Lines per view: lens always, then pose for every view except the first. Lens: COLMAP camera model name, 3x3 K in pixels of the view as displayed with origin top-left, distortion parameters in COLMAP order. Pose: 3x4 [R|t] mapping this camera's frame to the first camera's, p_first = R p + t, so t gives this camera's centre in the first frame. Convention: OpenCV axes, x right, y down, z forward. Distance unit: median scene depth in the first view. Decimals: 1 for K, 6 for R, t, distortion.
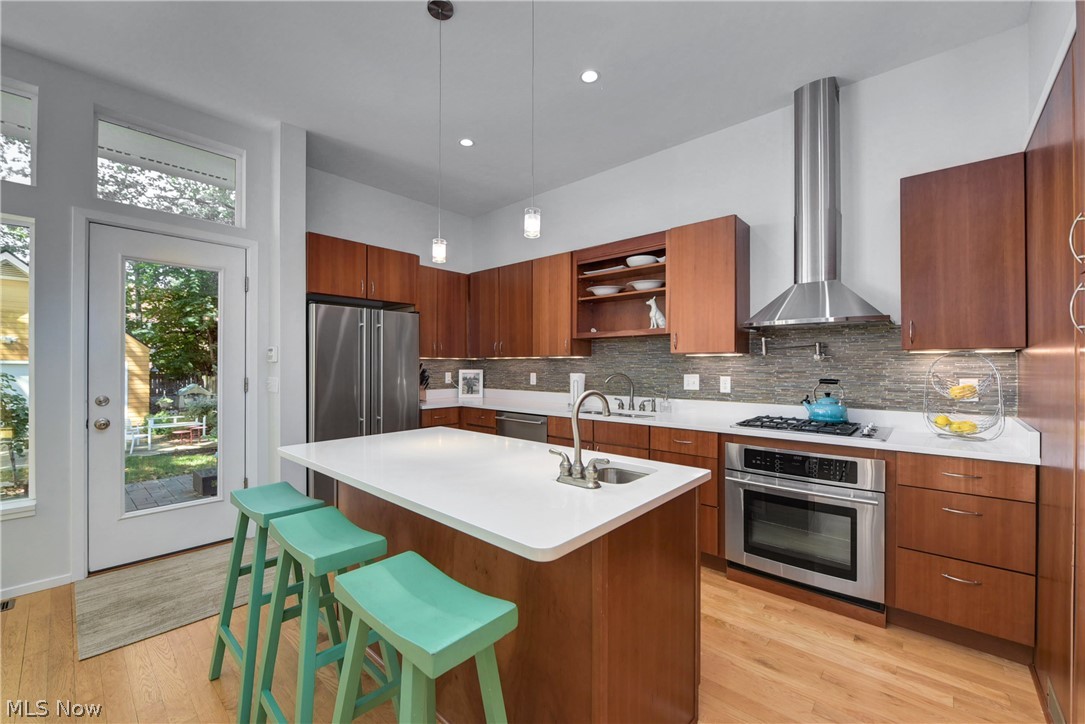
lens RADIAL K [[431.7, 0, 522.4], [0, 431.7, 364.2], [0, 0, 1]] dist [-0.003935, -0.001672]
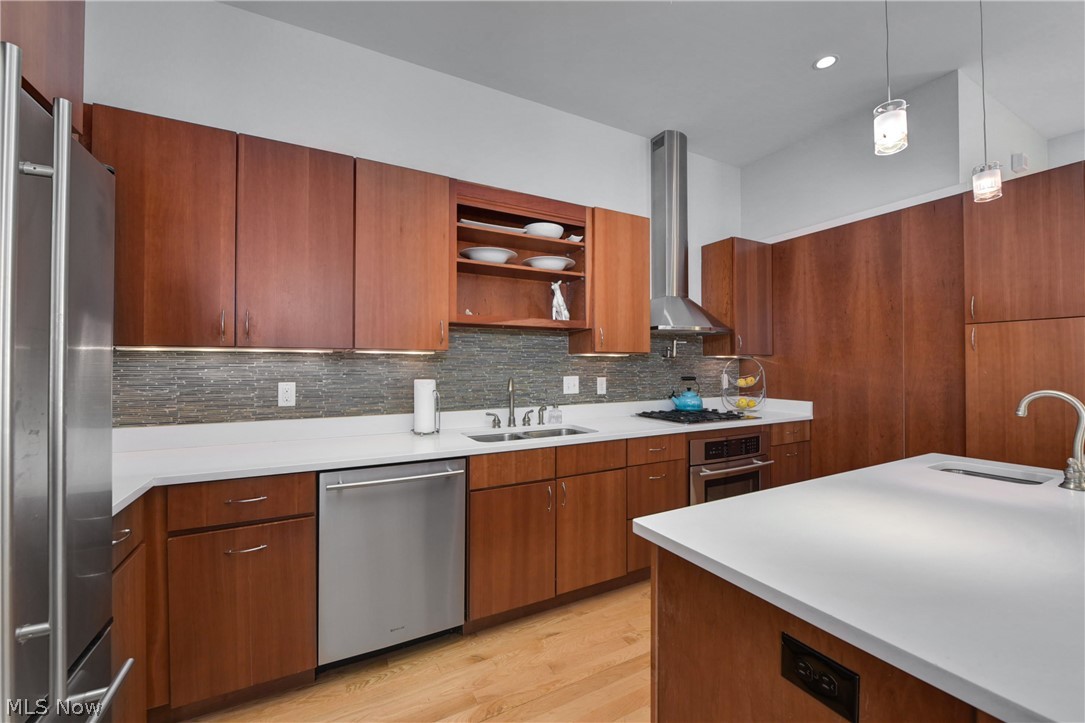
lens RADIAL K [[431.7, 0, 553.5], [0, 431.7, 362.0], [0, 0, 1]] dist [-0.003935, -0.001672]
pose [[0.310508, 0.008886, 0.950529, -0.452142], [0.000726, 0.999954, -0.009585, 0.002879], [-0.950571, 0.003666, 0.310487, 0.741203]]
